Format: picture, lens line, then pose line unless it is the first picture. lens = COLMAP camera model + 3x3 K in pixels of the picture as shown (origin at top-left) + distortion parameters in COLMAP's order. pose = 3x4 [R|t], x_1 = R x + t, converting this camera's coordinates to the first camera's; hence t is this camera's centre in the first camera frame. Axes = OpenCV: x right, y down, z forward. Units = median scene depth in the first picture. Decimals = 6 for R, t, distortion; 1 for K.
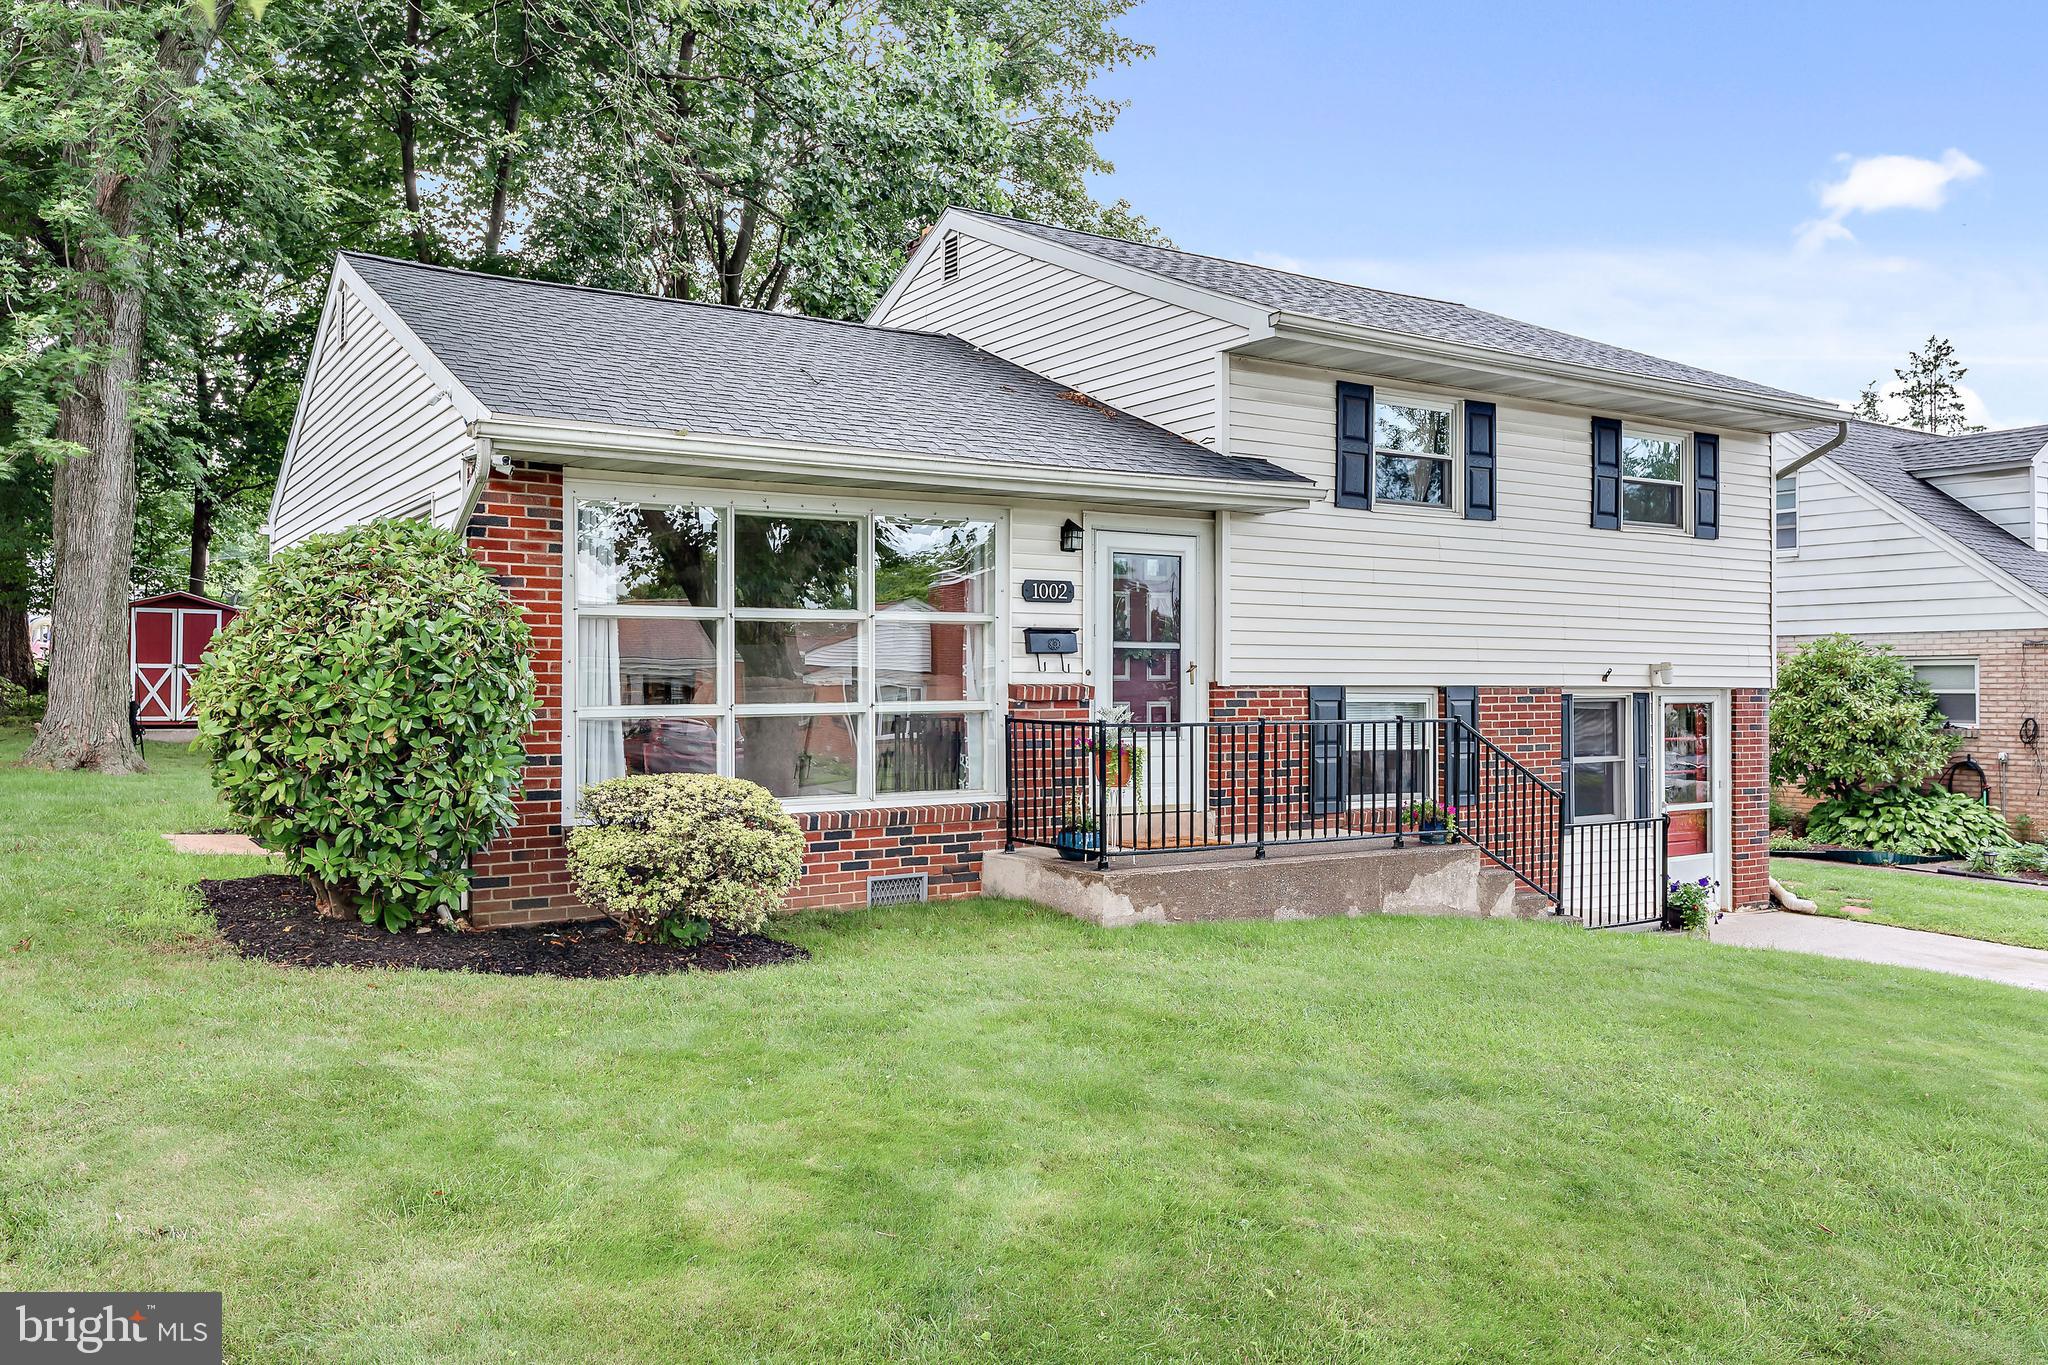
lens RADIAL K [[1529.4, 0, 1024.0], [0, 1529.4, 682.5], [0, 0, 1]] dist [0.046820, 0.000390]
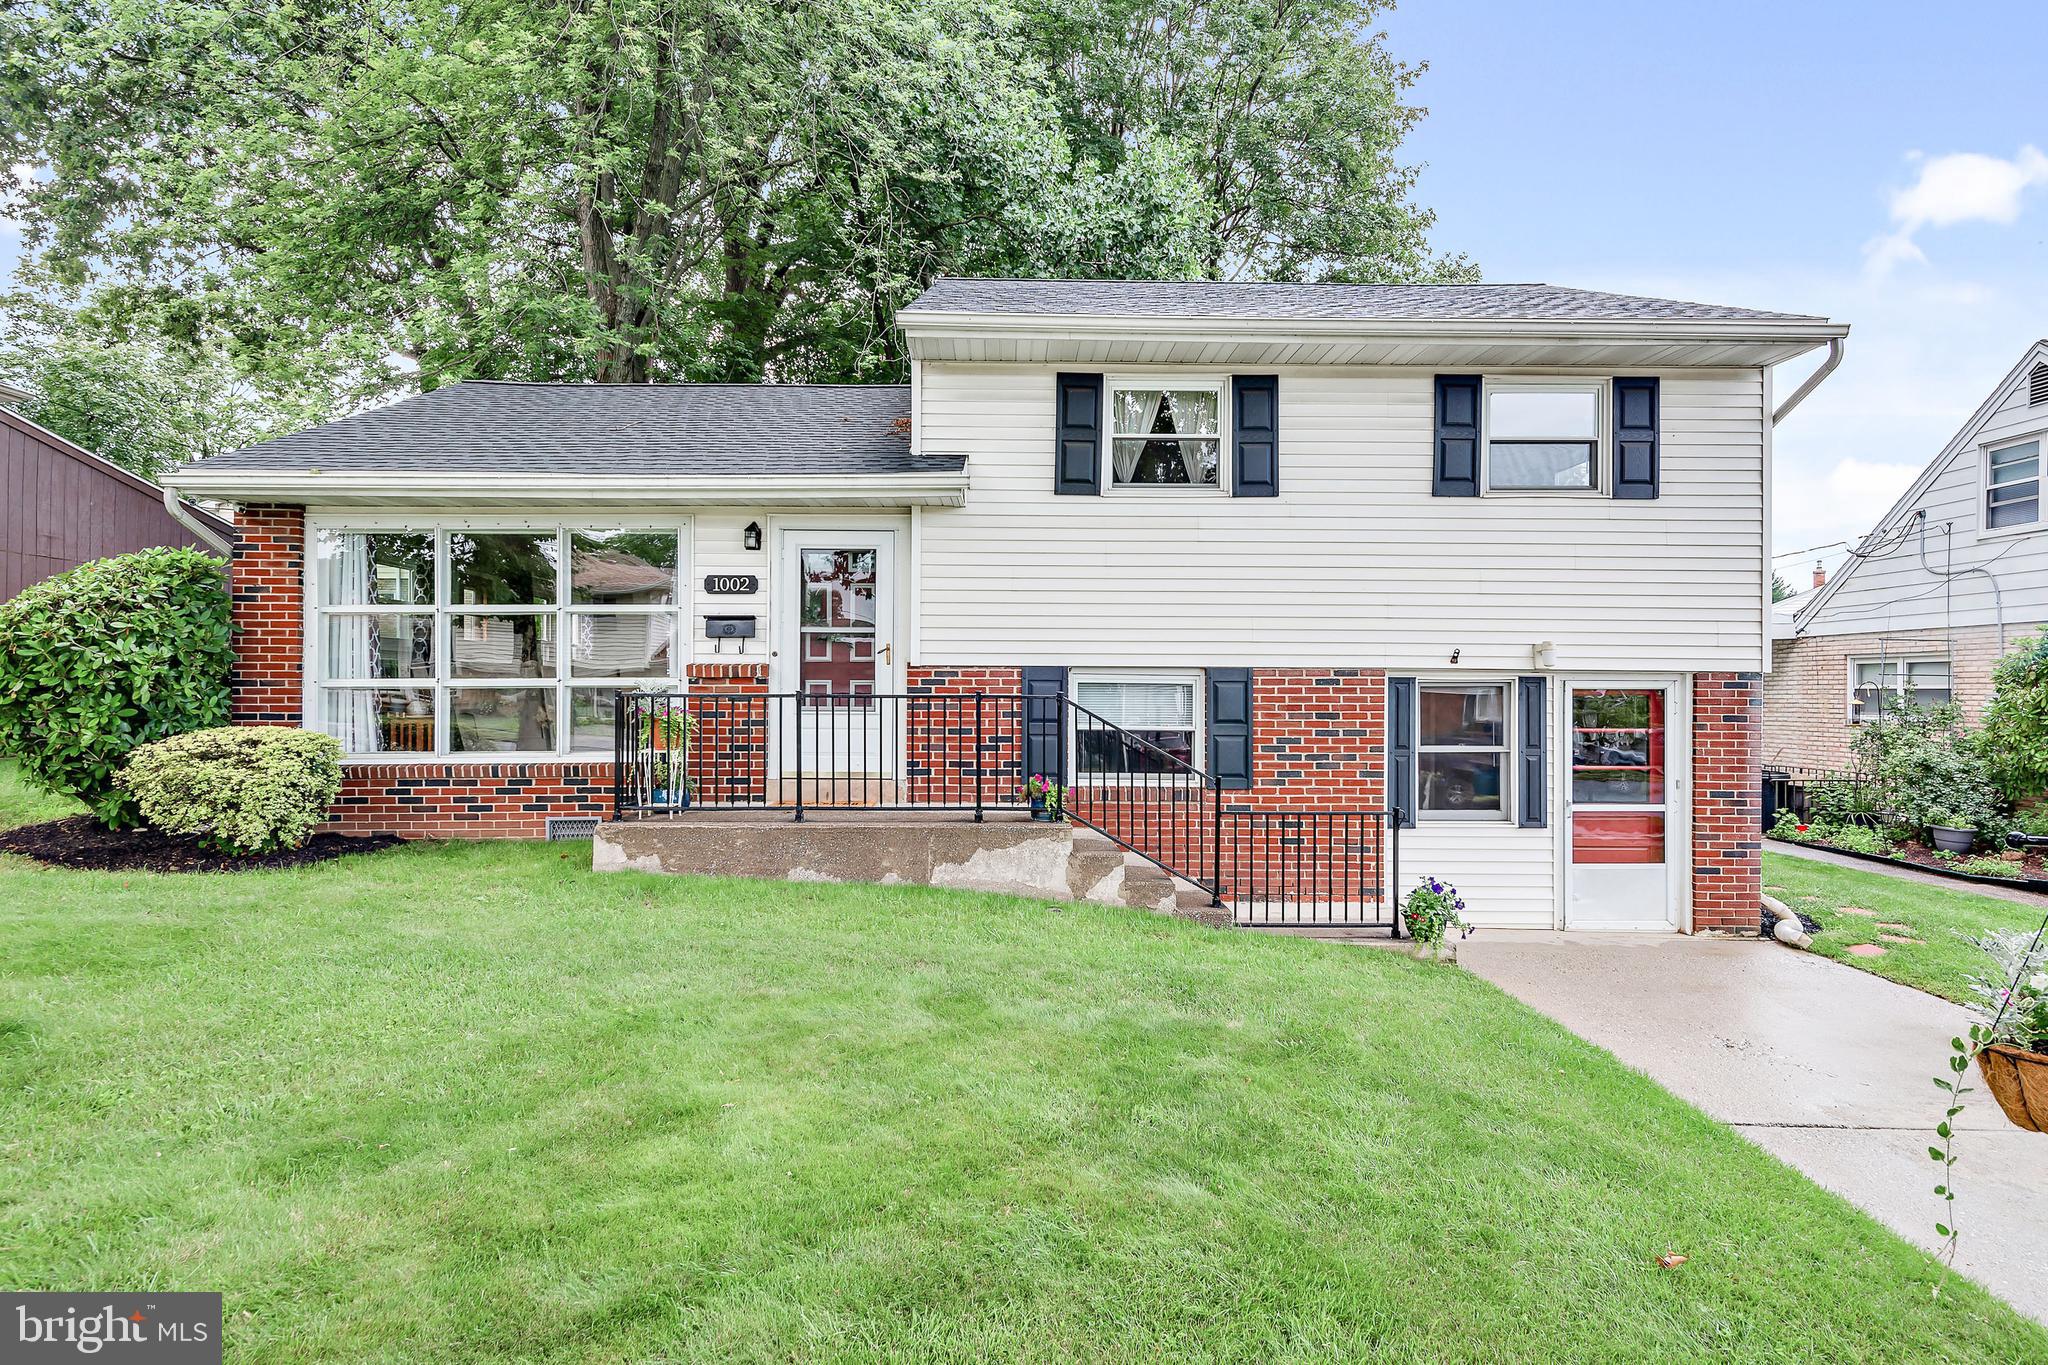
lens RADIAL K [[1156.1, 0, 1016.2], [0, 1156.1, 679.9], [0, 0, 1]] dist [0.033331, -0.000472]
pose [[0.854411, -0.000191, -0.519598, 0.622721], [-0.002725, 0.999985, -0.004848, 0.016018], [0.519591, 0.005558, 0.854397, 0.335030]]
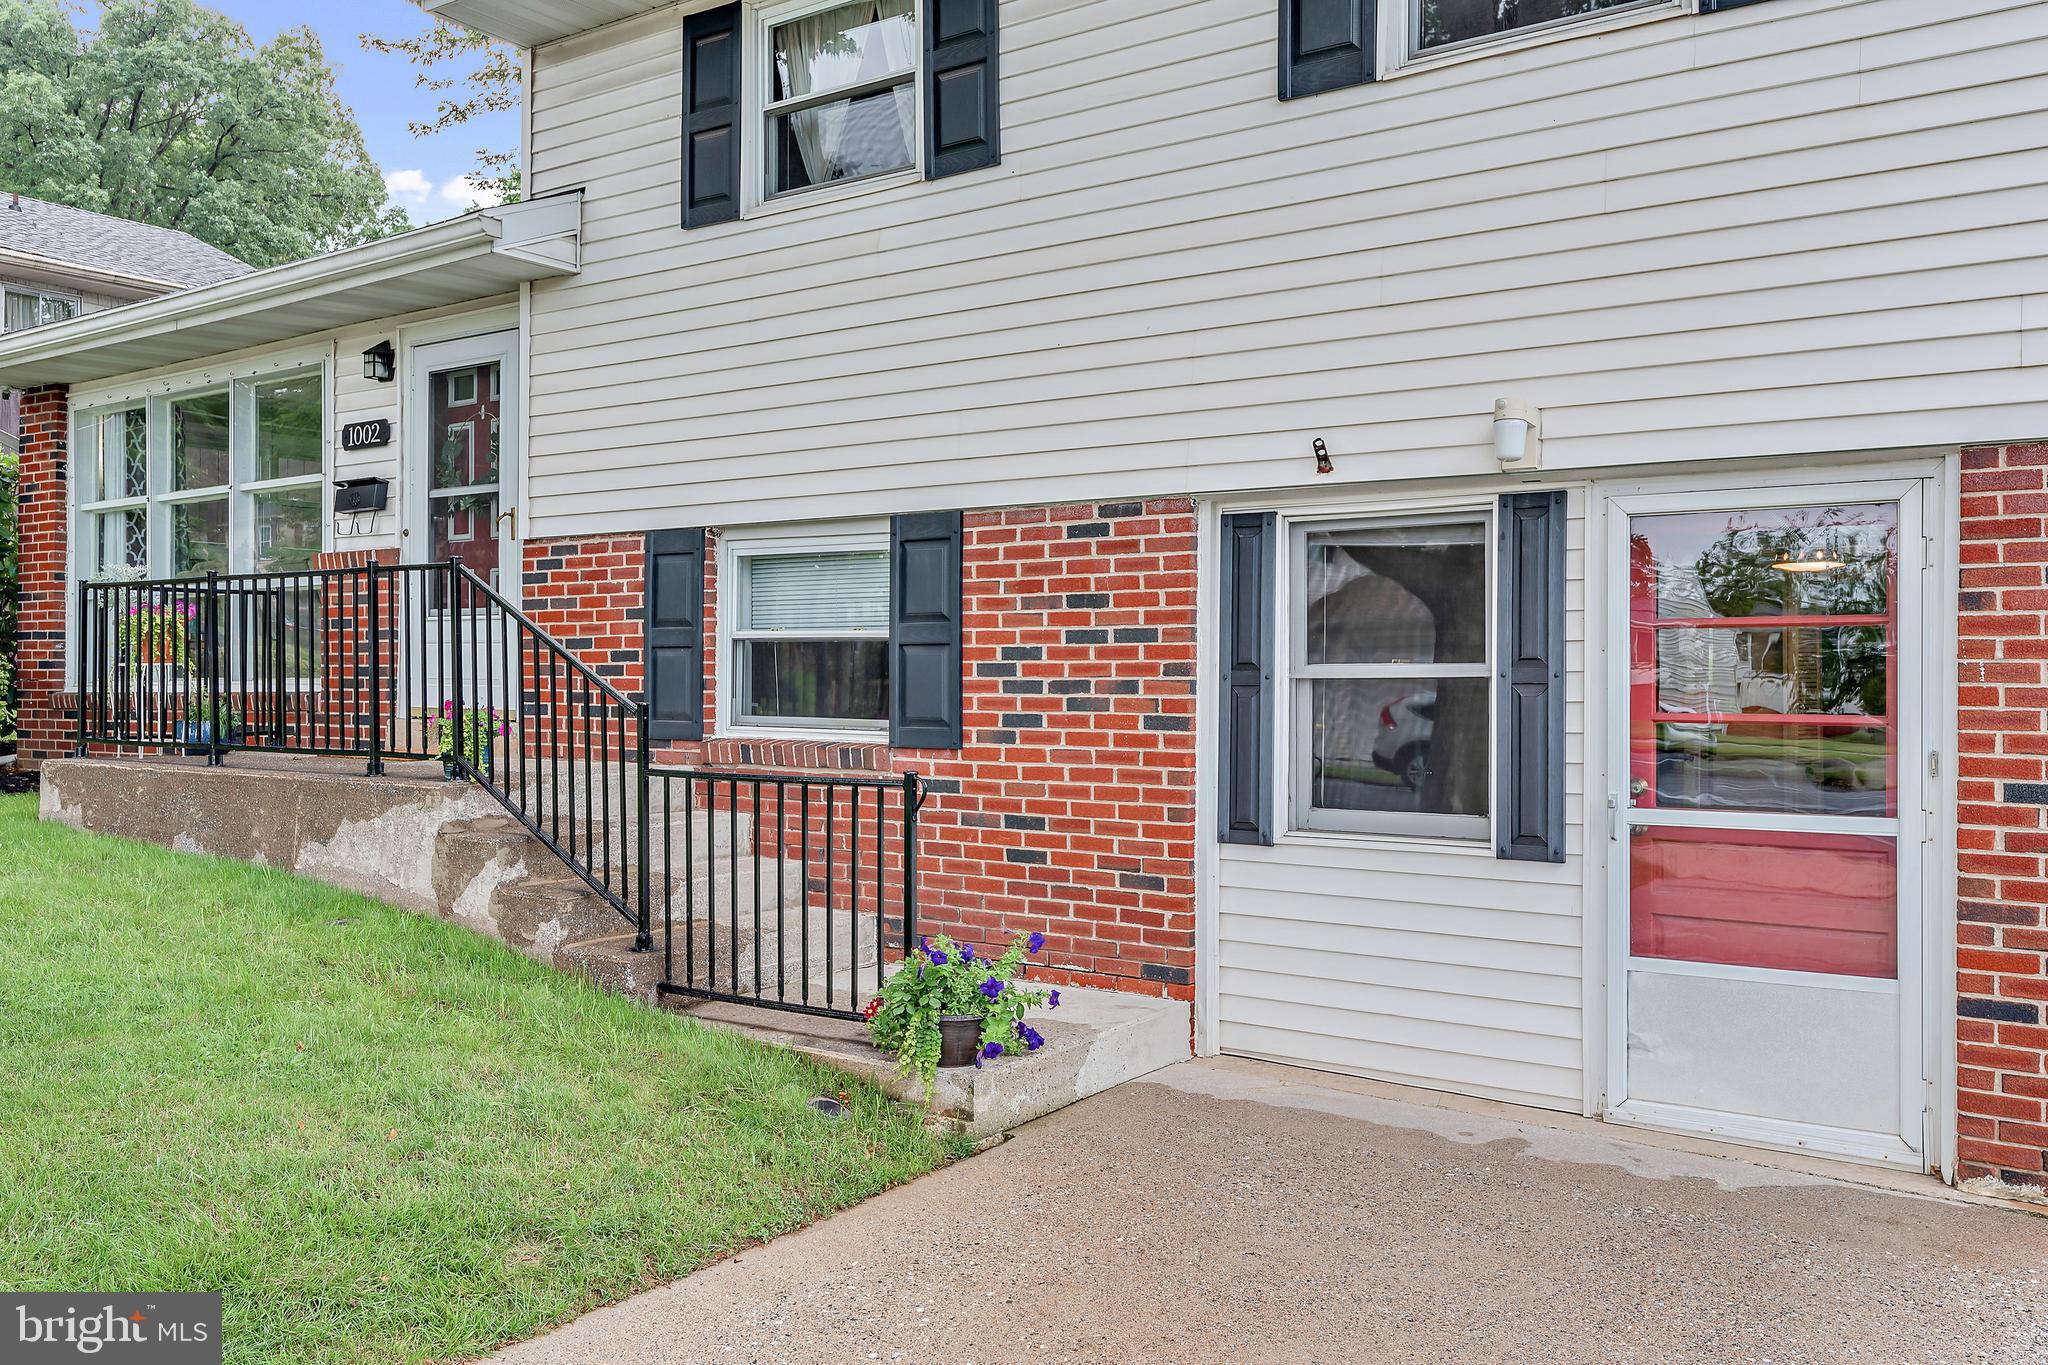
lens RADIAL K [[1722.1, 0, 1019.0], [0, 1722.1, 660.1], [0, 0, 1]] dist [0.023805, 0.010450]
pose [[0.370592, -0.009371, -0.928748, 0.927341], [0.000584, 0.999951, -0.009857, 0.063788], [0.928795, 0.003110, 0.370580, 0.921645]]
